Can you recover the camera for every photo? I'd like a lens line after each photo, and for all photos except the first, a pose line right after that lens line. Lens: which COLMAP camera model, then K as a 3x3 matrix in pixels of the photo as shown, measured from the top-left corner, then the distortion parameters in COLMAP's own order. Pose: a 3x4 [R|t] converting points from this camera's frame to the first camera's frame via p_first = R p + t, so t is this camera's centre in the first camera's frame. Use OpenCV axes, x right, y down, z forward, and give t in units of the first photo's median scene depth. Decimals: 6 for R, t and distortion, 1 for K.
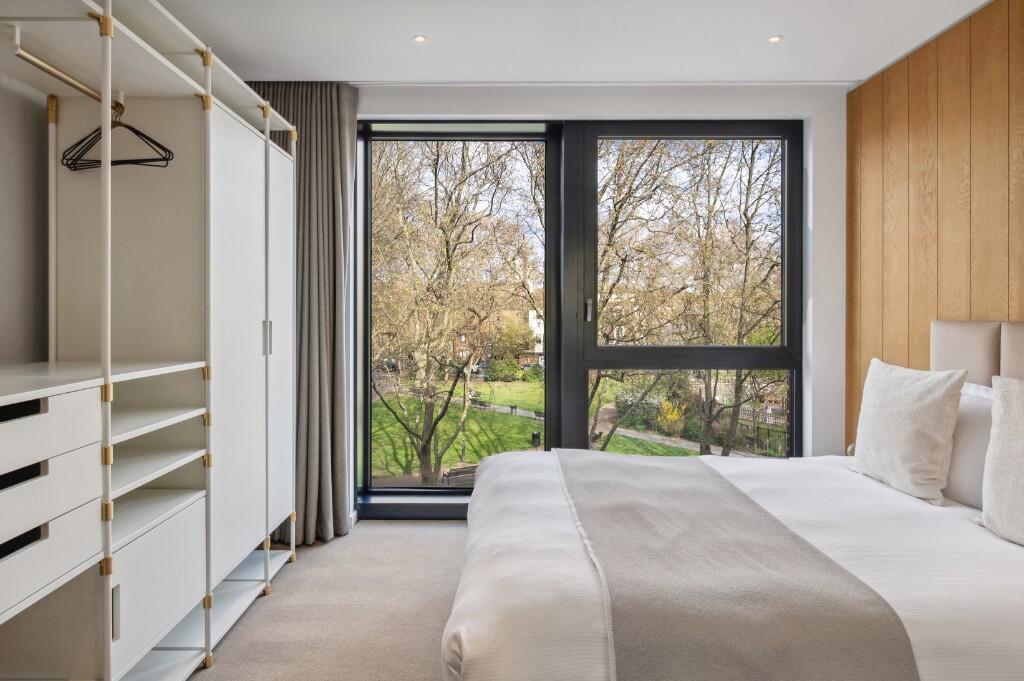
lens RADIAL K [[601.0, 0, 496.3], [0, 601.0, 321.9], [0, 0, 1]] dist [-0.005010, 0.000535]
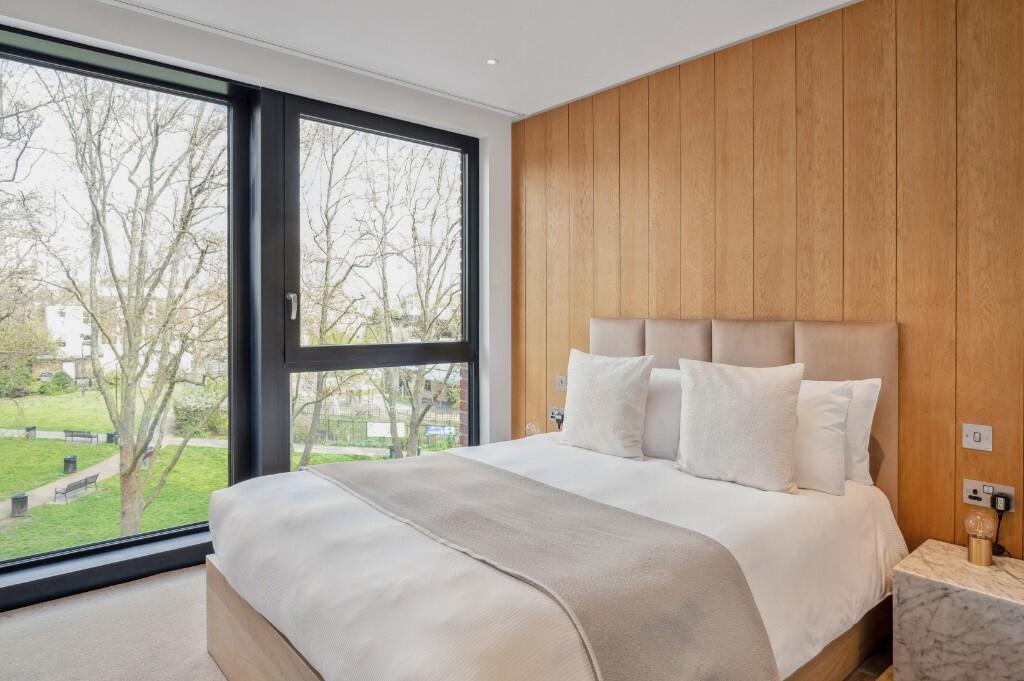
lens RADIAL K [[601.0, 0, 496.3], [0, 601.0, 321.9], [0, 0, 1]] dist [-0.005010, 0.000535]
pose [[0.758068, -0.004990, 0.652156, -0.250975], [0.002251, 0.999985, 0.005034, -0.000454], [-0.652171, -0.002348, 0.758068, 0.162793]]
